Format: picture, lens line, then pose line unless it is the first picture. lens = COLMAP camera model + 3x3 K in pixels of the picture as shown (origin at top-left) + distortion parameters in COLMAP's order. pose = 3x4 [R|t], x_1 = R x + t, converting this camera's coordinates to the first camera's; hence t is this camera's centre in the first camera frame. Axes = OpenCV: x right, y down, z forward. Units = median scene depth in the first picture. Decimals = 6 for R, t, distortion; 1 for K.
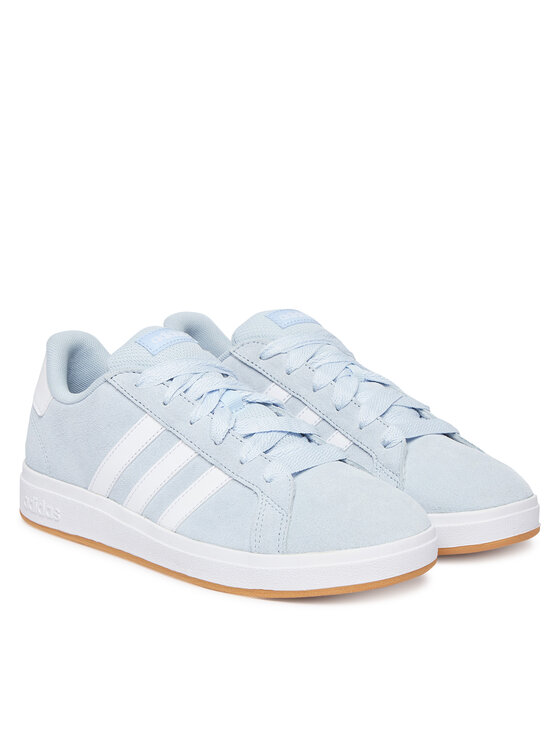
lens RADIAL K [[2677.6, 0, 280.2], [0, 2677.6, 373.2], [0, 0, 1]] dist [-0.212518, 0.000000]
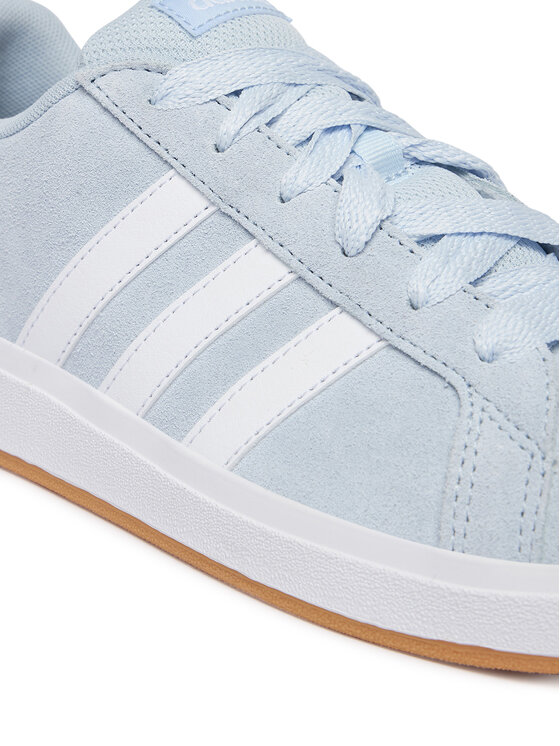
lens RADIAL K [[2447.3, 0, 279.4], [0, 2447.3, 372.3], [0, 0, 1]] dist [-0.157281, 0.000000]
pose [[0.996501, 0.072589, 0.041420, -0.047149], [-0.075024, 0.995337, 0.060628, 0.022271], [-0.036826, -0.063523, 0.997301, 0.625079]]
